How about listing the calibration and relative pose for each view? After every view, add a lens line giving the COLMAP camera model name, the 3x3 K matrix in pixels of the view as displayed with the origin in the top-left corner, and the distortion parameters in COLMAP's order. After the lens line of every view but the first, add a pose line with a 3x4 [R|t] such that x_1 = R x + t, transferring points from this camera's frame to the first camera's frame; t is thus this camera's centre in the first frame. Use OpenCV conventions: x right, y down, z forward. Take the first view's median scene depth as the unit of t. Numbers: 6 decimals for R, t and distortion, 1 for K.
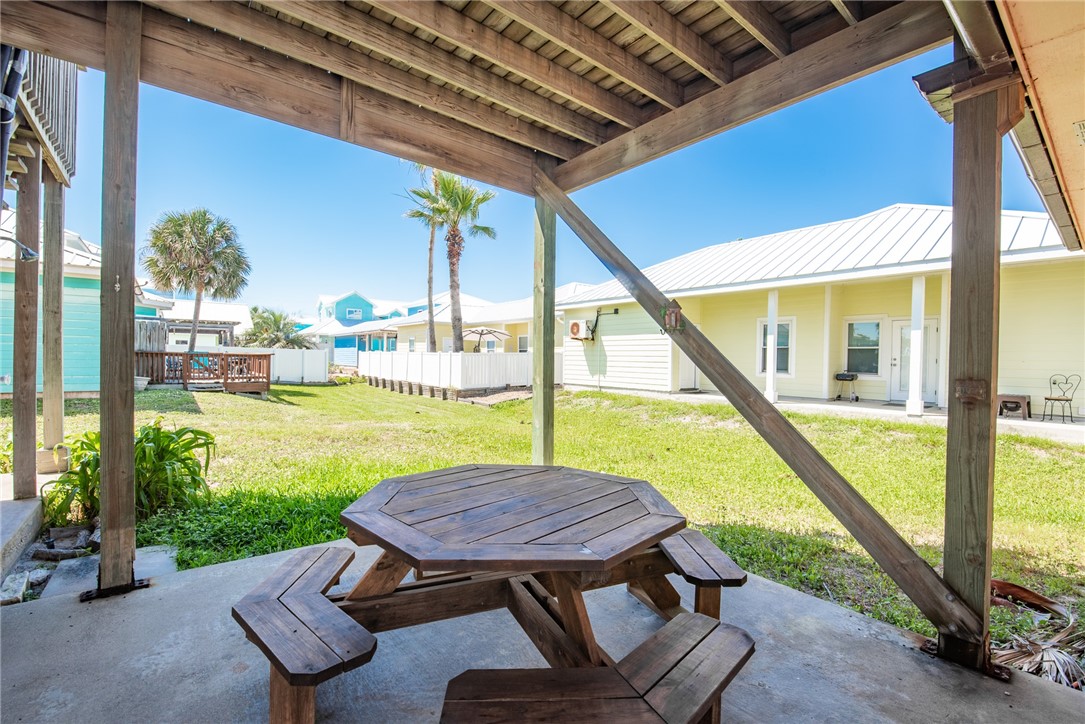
lens RADIAL K [[467.0, 0, 542.5], [0, 467.0, 362.0], [0, 0, 1]] dist [-0.000943, -0.011718]
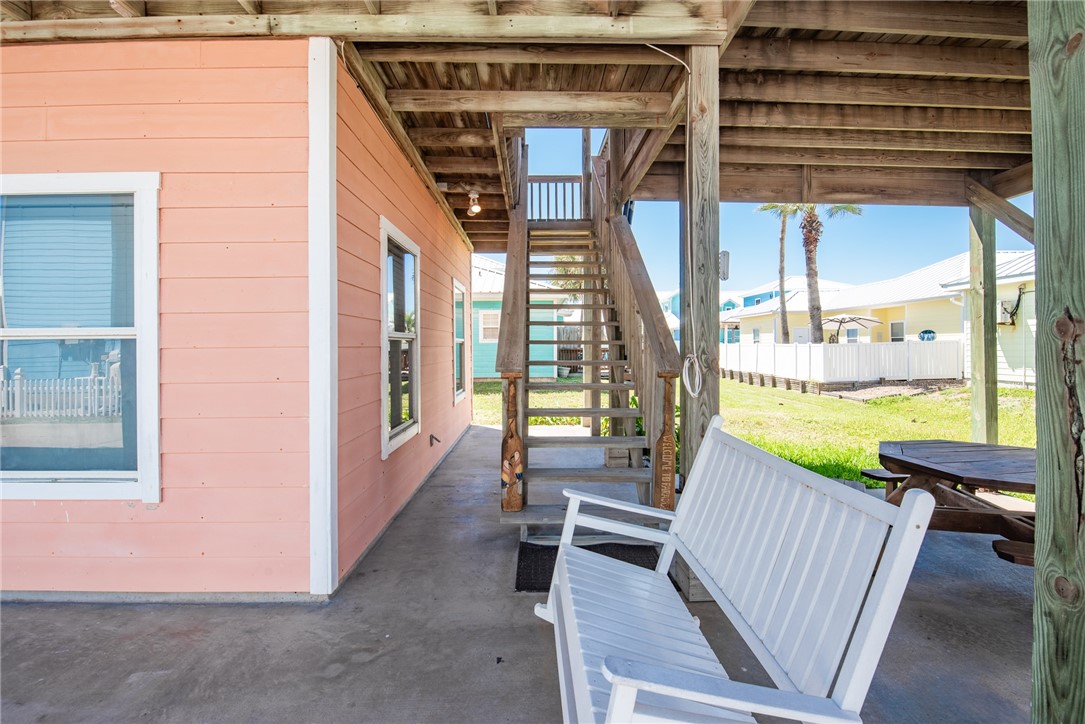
lens RADIAL K [[479.7, 0, 545.0], [0, 479.7, 345.8], [0, 0, 1]] dist [0.000378, -0.012489]
pose [[0.795617, -0.019738, -0.605479, -0.033053], [0.011652, 0.999783, -0.017281, -0.005342], [0.605688, 0.006694, 0.795674, -0.113242]]
